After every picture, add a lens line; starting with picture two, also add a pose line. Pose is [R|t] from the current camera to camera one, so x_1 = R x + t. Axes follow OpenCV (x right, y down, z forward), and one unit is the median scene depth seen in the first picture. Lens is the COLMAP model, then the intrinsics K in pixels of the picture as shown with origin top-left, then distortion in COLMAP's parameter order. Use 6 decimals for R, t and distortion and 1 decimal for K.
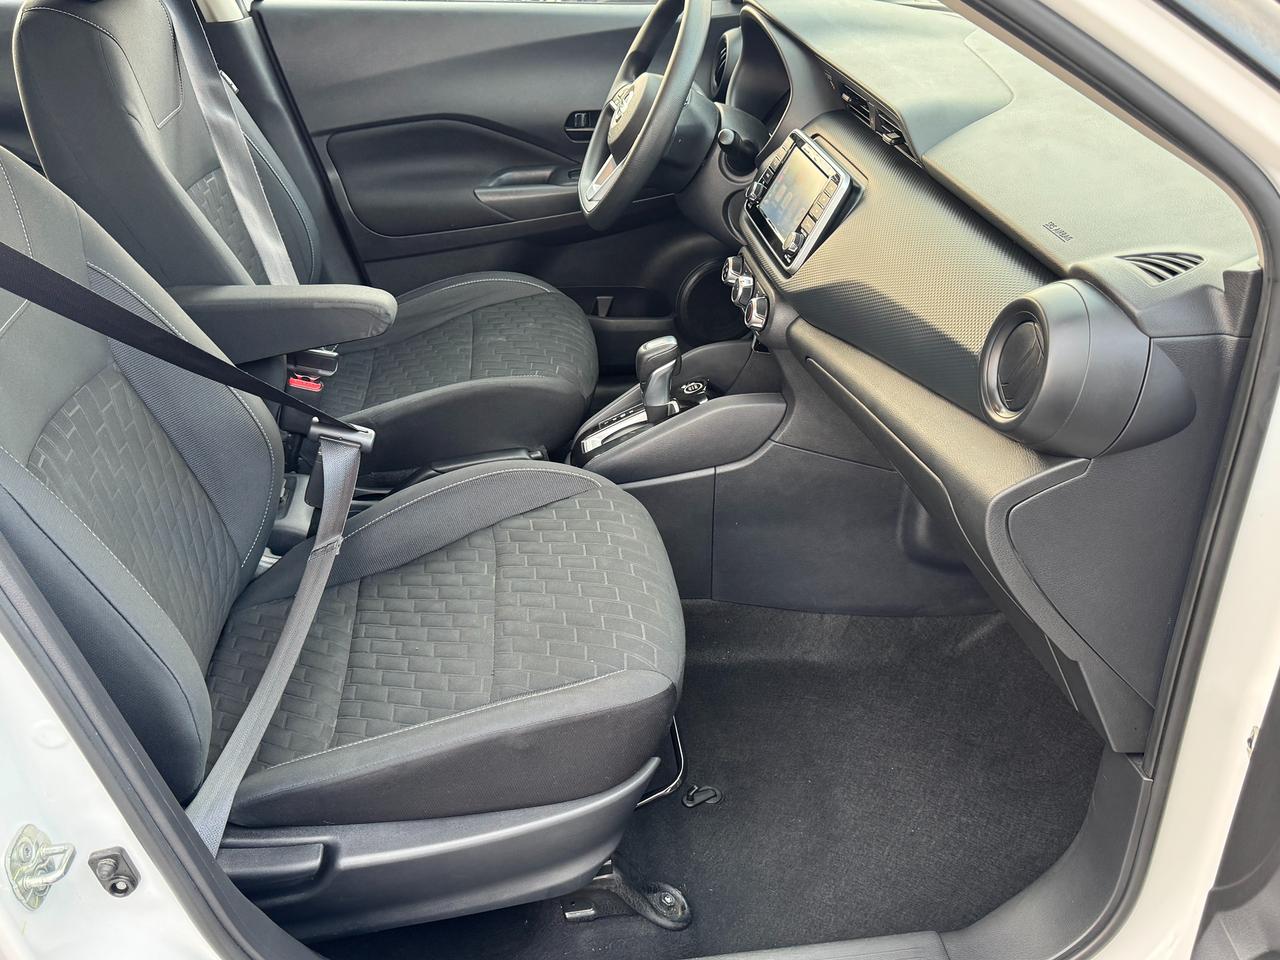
lens RADIAL K [[1172.2, 0, 640.0], [0, 1172.2, 480.0], [0, 0, 1]] dist [-0.003703, -0.020040]
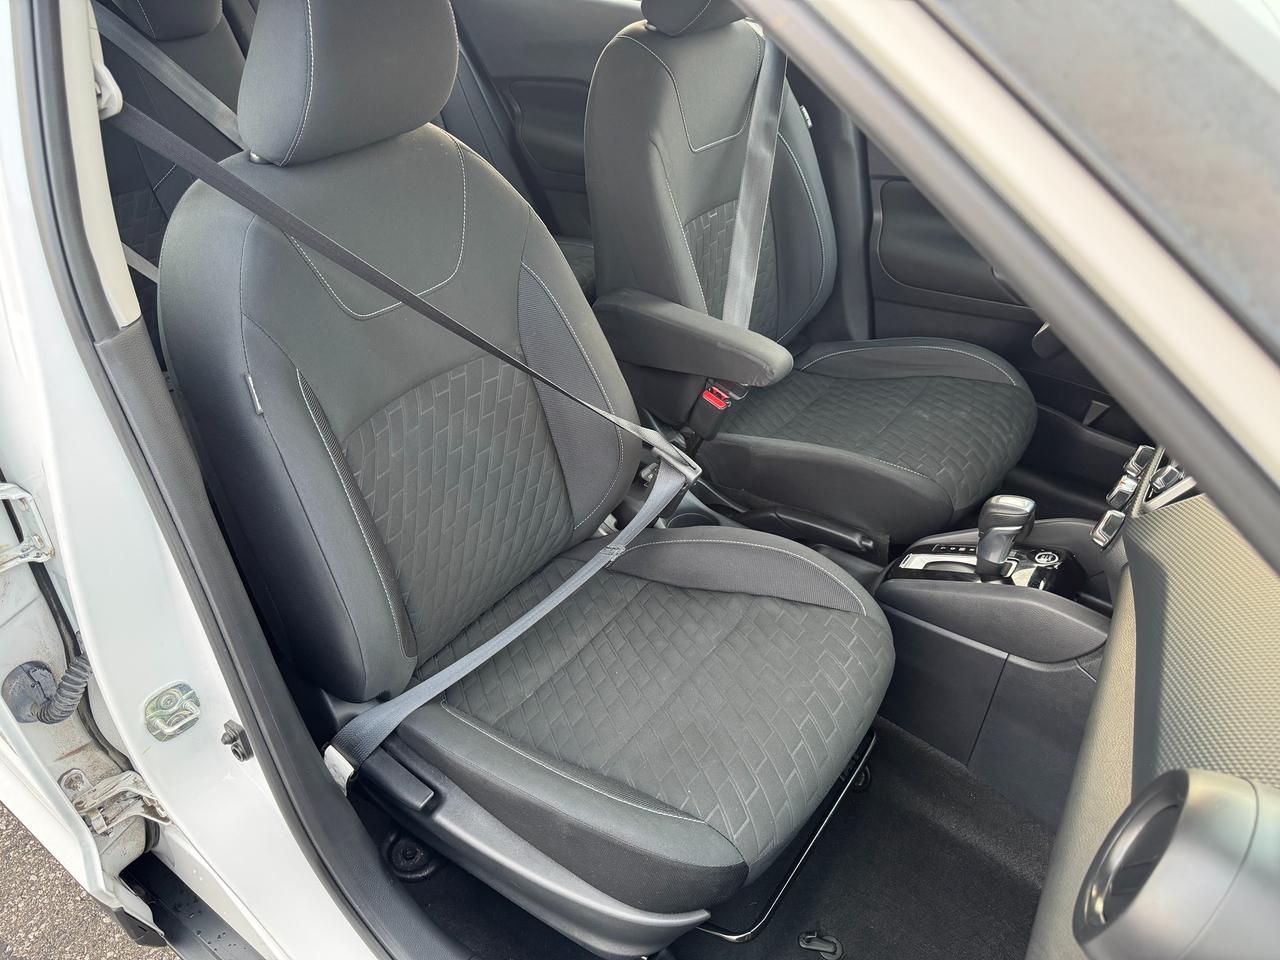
lens RADIAL K [[873.8, 0, 618.3], [0, 873.8, 474.4], [0, 0, 1]] dist [0.096141, -0.180351]
pose [[0.719343, 0.407843, -0.562325, 0.178854], [-0.348489, 0.912142, 0.215760, -0.183001], [0.600916, 0.040758, 0.798272, 0.274227]]
